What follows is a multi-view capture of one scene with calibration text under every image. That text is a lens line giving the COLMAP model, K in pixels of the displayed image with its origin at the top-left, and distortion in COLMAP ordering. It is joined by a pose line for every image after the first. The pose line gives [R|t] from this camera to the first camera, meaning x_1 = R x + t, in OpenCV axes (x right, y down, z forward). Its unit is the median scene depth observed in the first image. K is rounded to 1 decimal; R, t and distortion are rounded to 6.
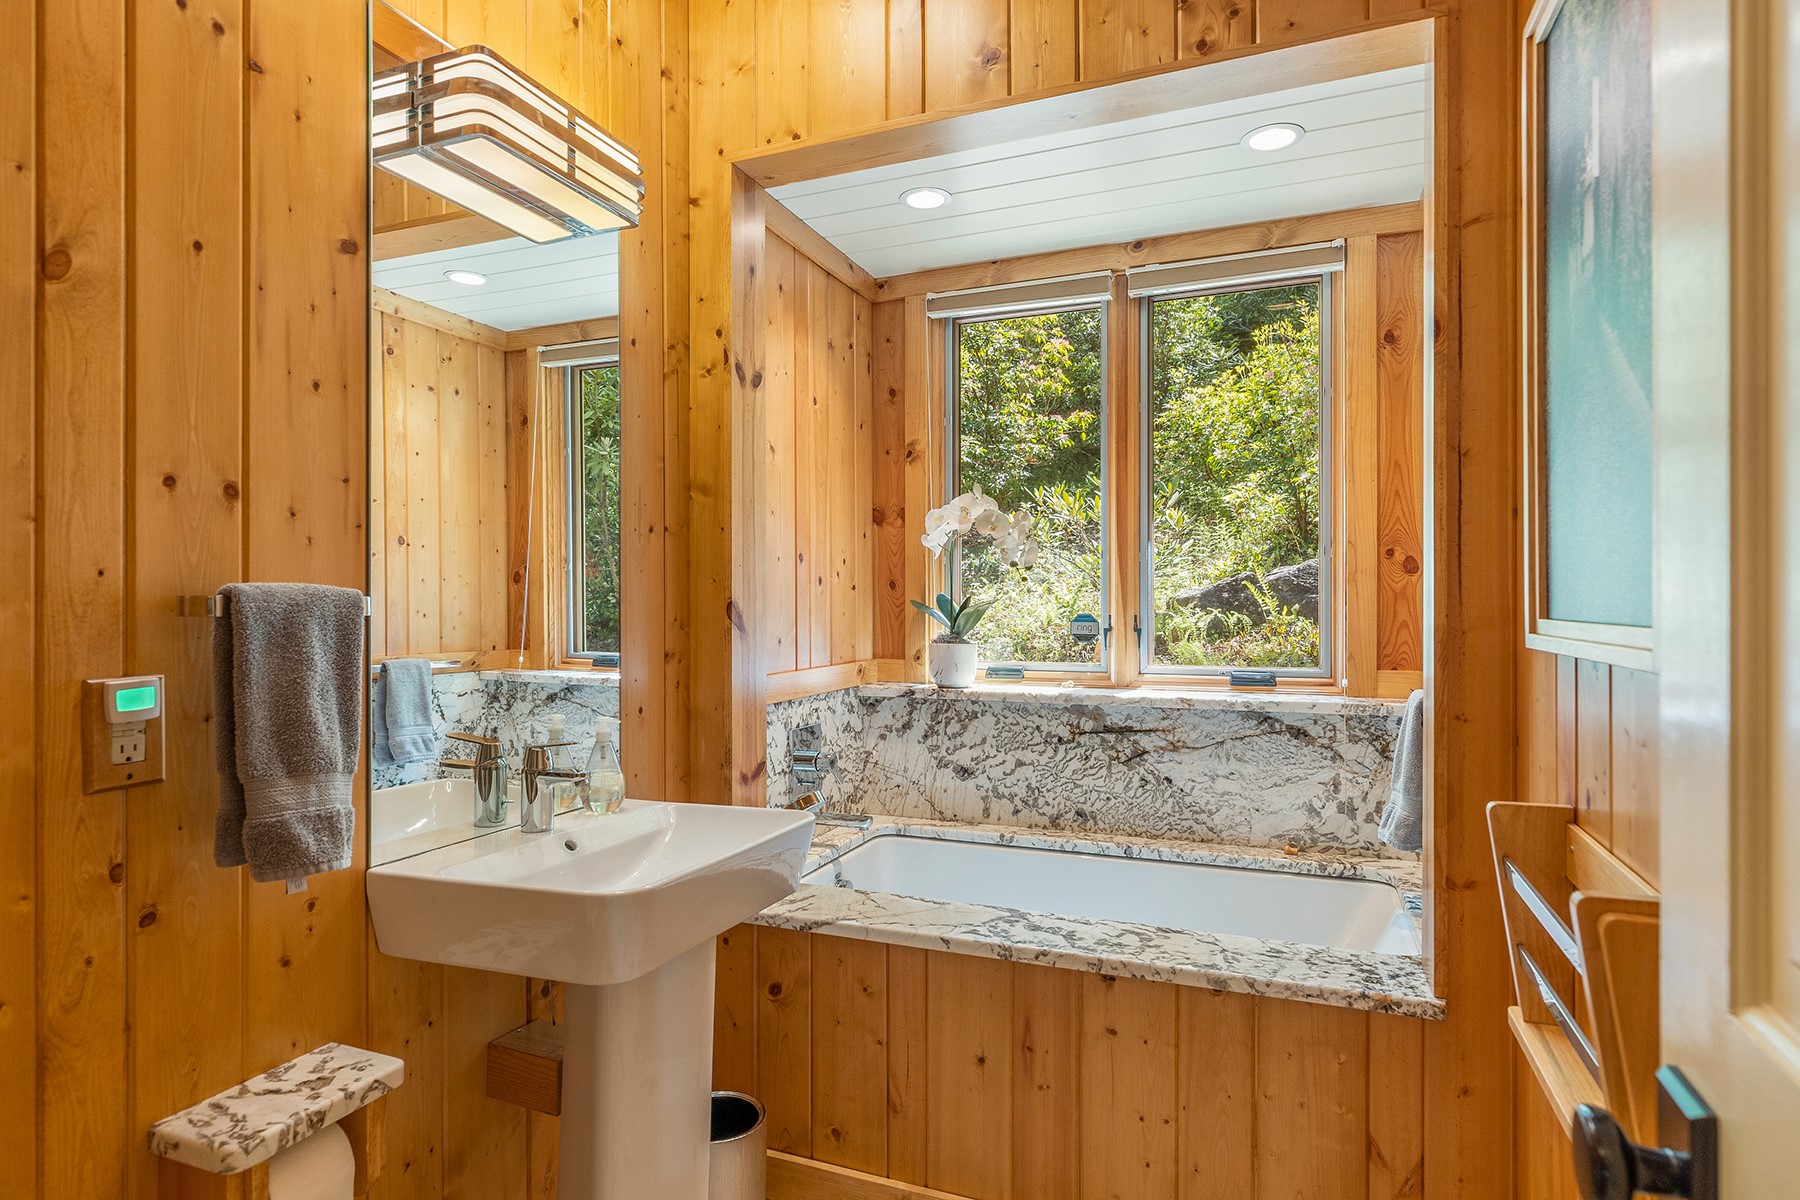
lens RADIAL K [[979.6, 0, 897.6], [0, 979.6, 604.1], [0, 0, 1]] dist [-0.001166, 0.001845]
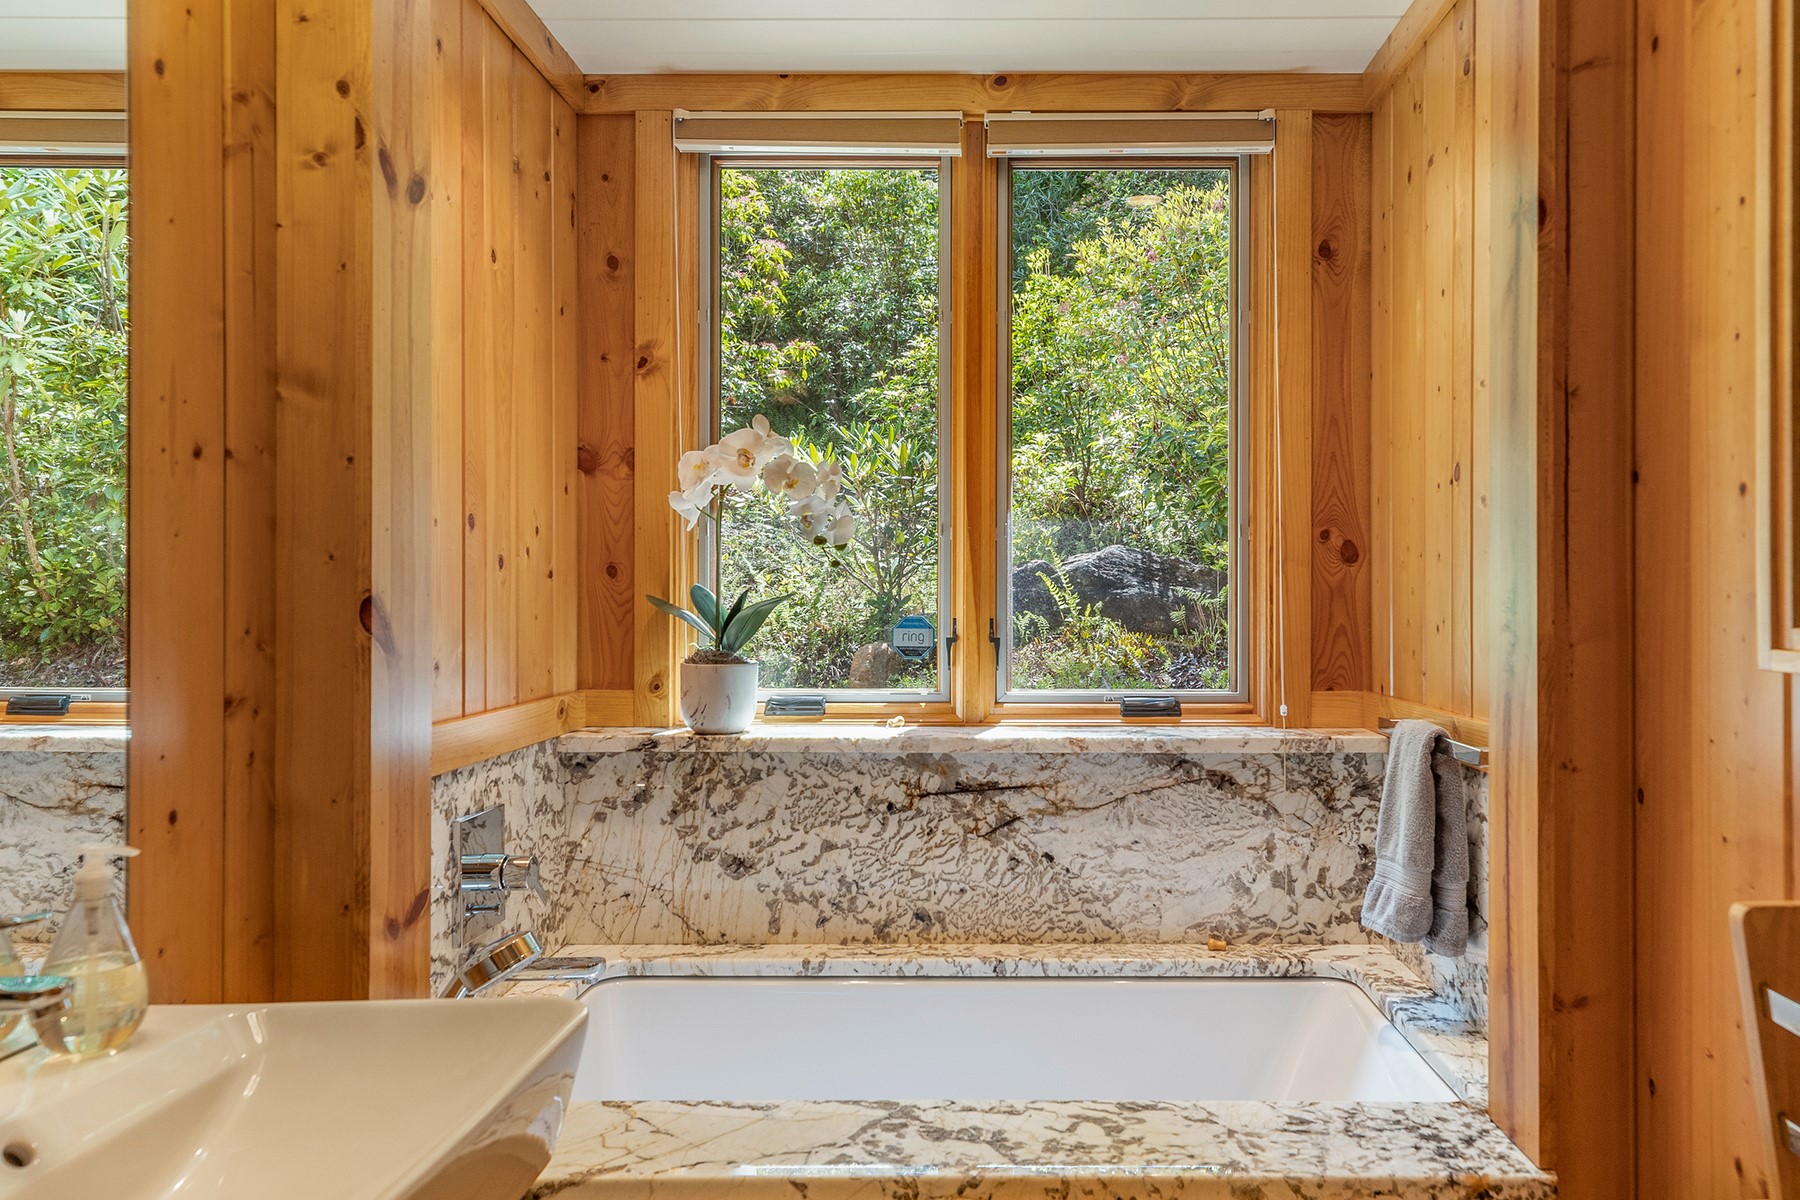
lens RADIAL K [[1152.3, 0, 903.5], [0, 1152.3, 594.9], [0, 0, 1]] dist [0.009177, 0.004257]
pose [[0.924109, 0.003953, 0.382107, -0.136556], [-0.002580, 0.999988, -0.004105, -0.001961], [-0.382119, 0.002807, 0.924109, 0.300531]]
